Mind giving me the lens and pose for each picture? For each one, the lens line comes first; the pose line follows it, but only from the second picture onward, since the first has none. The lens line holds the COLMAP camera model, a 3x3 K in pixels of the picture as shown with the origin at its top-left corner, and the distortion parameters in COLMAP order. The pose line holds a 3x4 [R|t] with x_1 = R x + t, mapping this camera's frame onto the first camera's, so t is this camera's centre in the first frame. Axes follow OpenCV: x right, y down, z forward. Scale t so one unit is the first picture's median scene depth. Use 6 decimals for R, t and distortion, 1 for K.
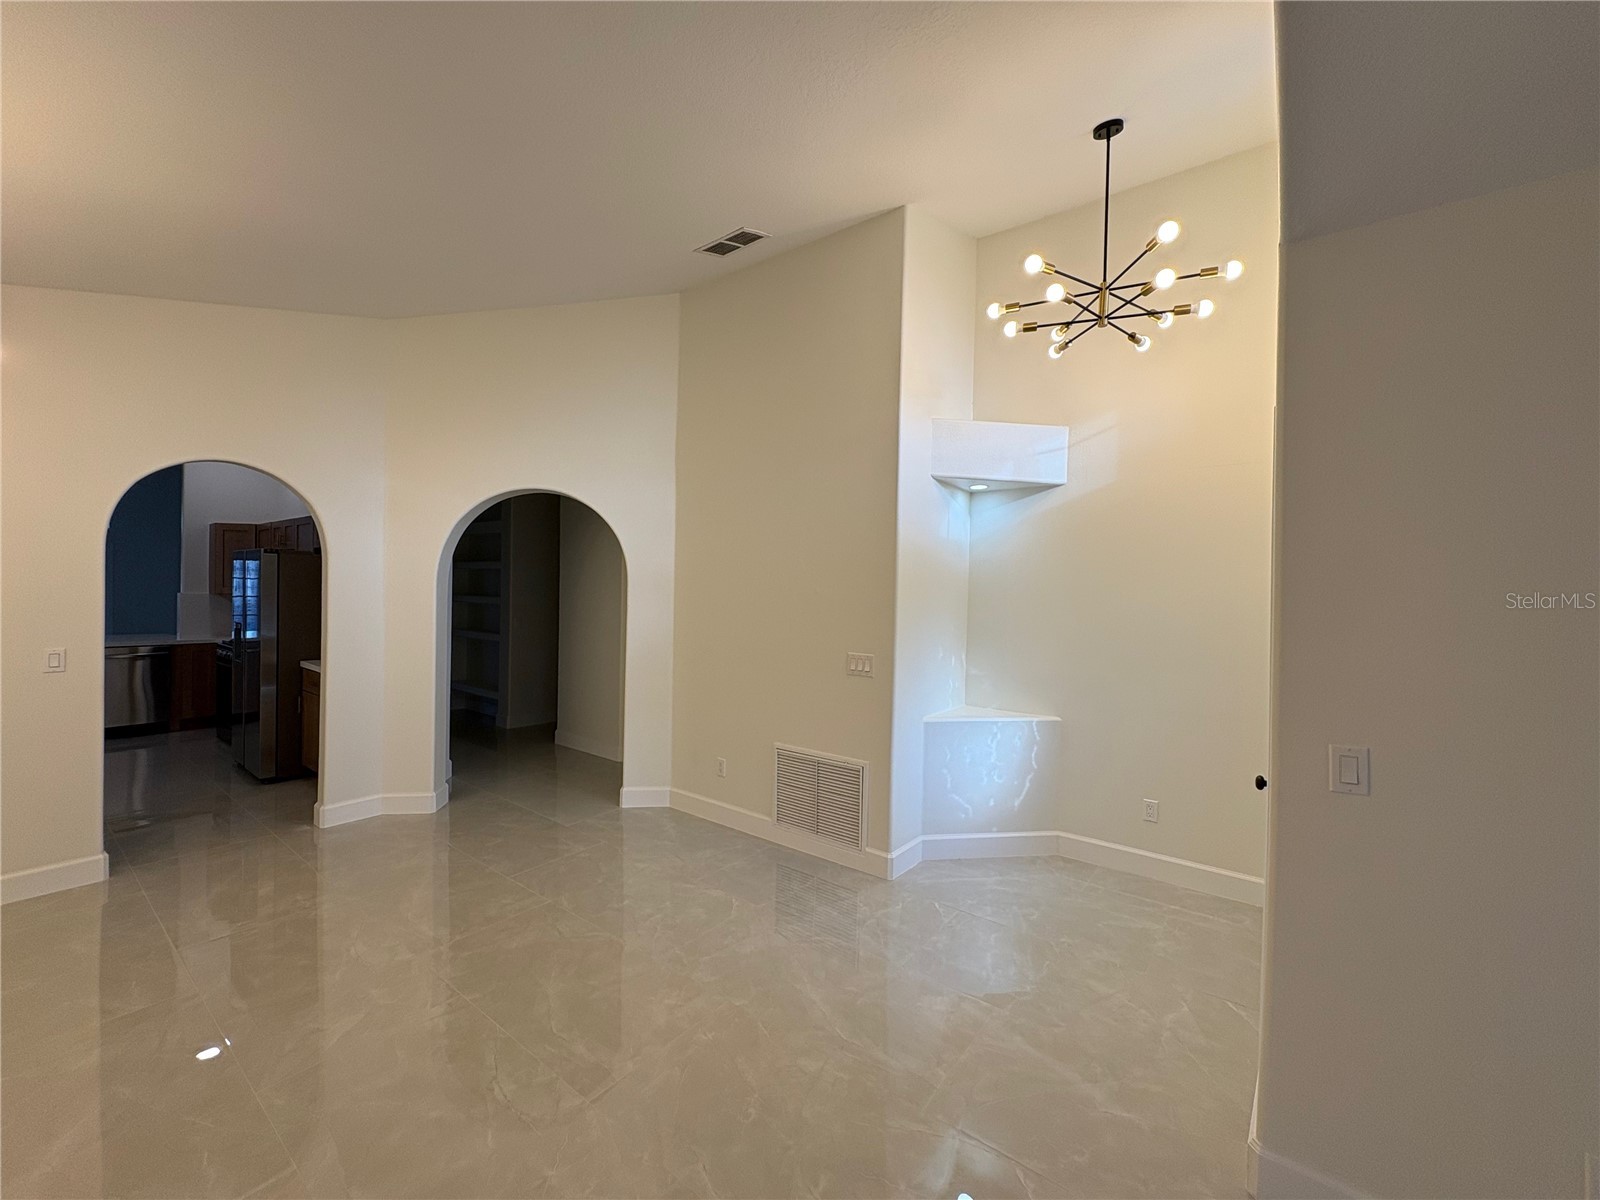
lens RADIAL K [[637.0, 0, 800.5], [0, 637.0, 597.7], [0, 0, 1]] dist [0.000985, 0.000086]
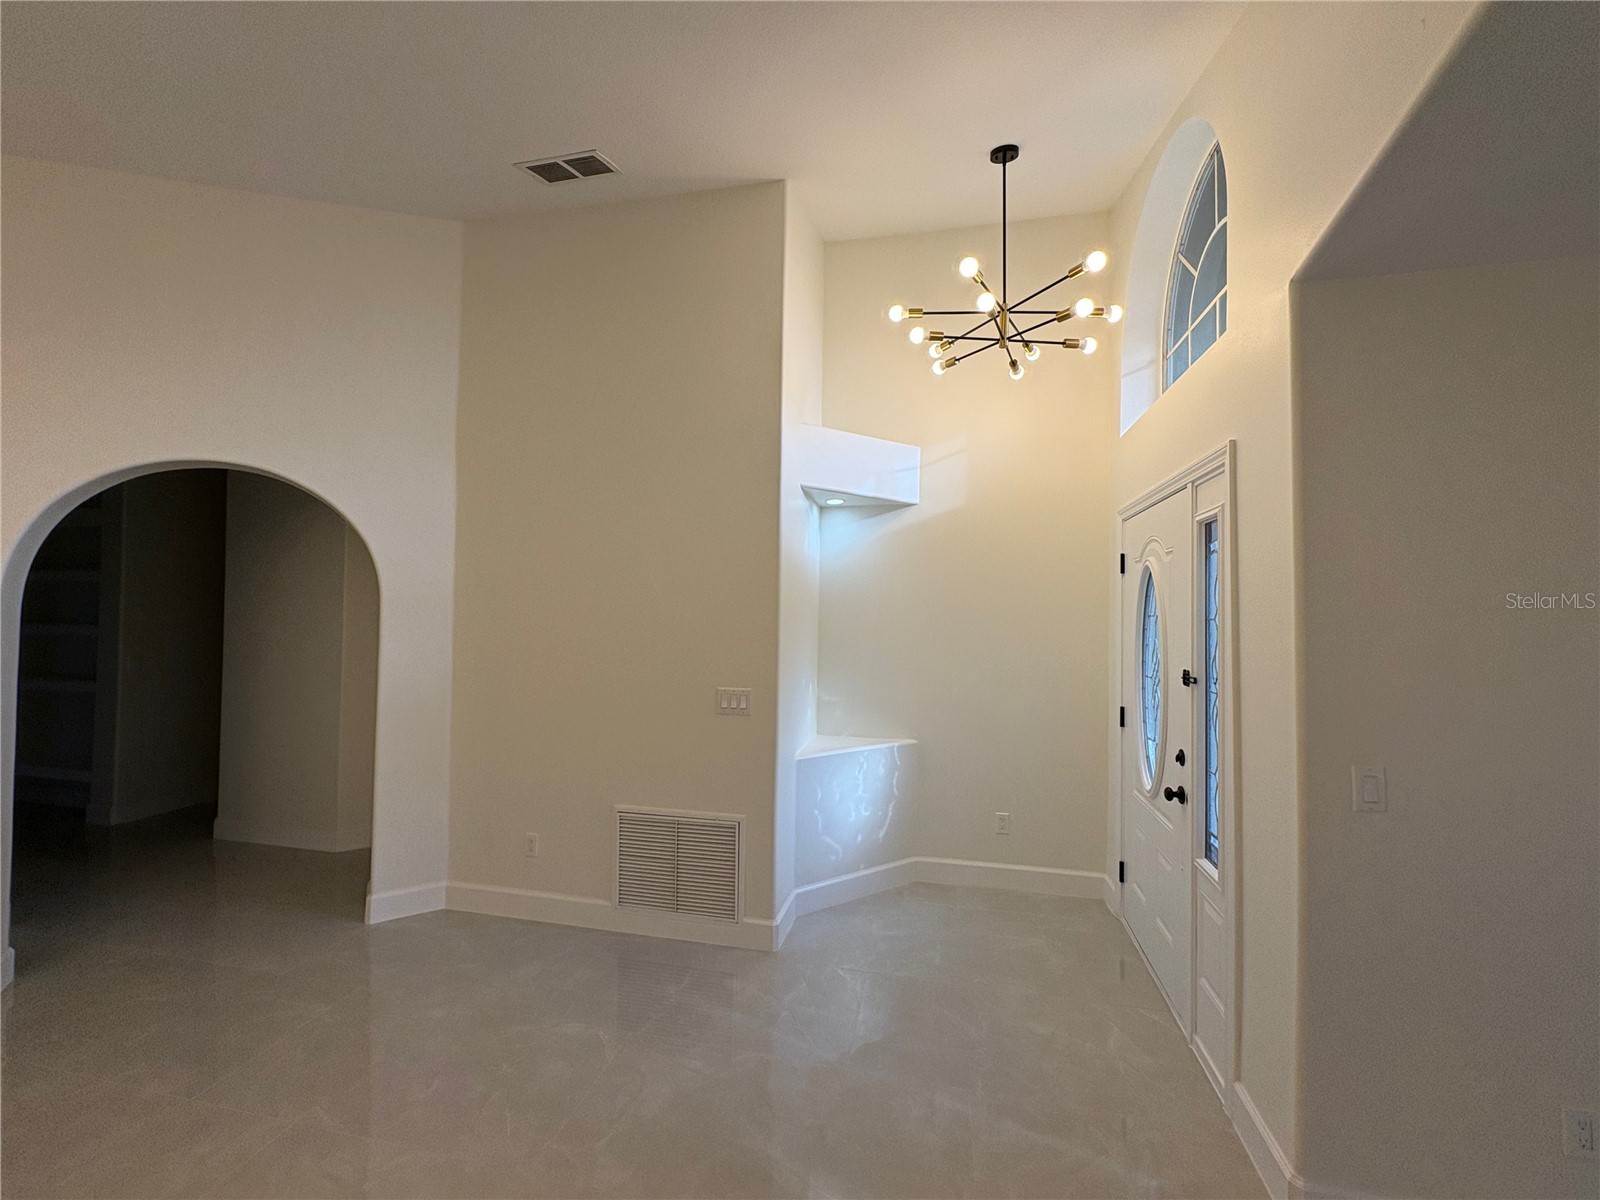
lens RADIAL K [[637.0, 0, 800.5], [0, 637.0, 597.7], [0, 0, 1]] dist [0.000985, 0.000086]
pose [[0.905321, -0.000122, 0.424729, -0.175700], [0.010241, 0.999716, -0.021540, -0.012390], [-0.424605, 0.023850, 0.905064, 0.181265]]
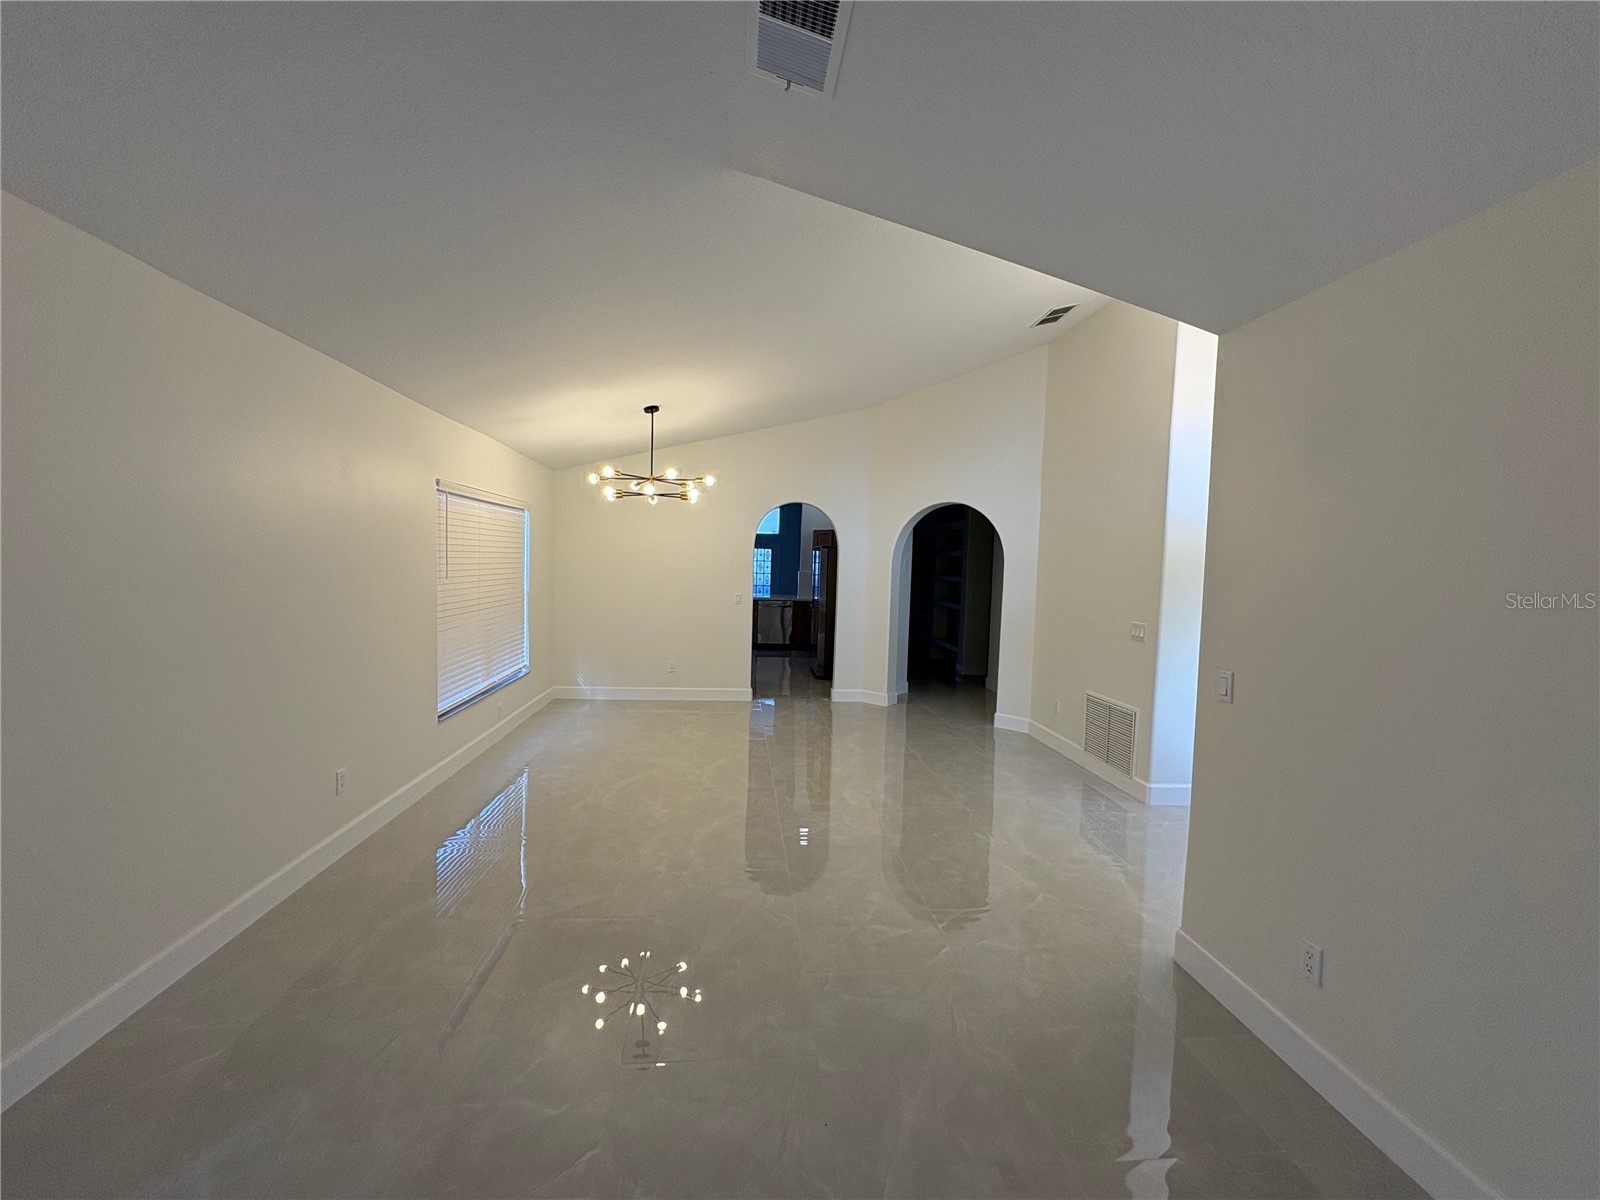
lens RADIAL K [[637.0, 0, 800.5], [0, 637.0, 597.7], [0, 0, 1]] dist [0.000985, 0.000086]
pose [[0.684537, 0.040674, -0.727842, 0.516020], [-0.024827, 0.999164, 0.032486, 0.014081], [0.728555, -0.004168, 0.684975, -0.316963]]
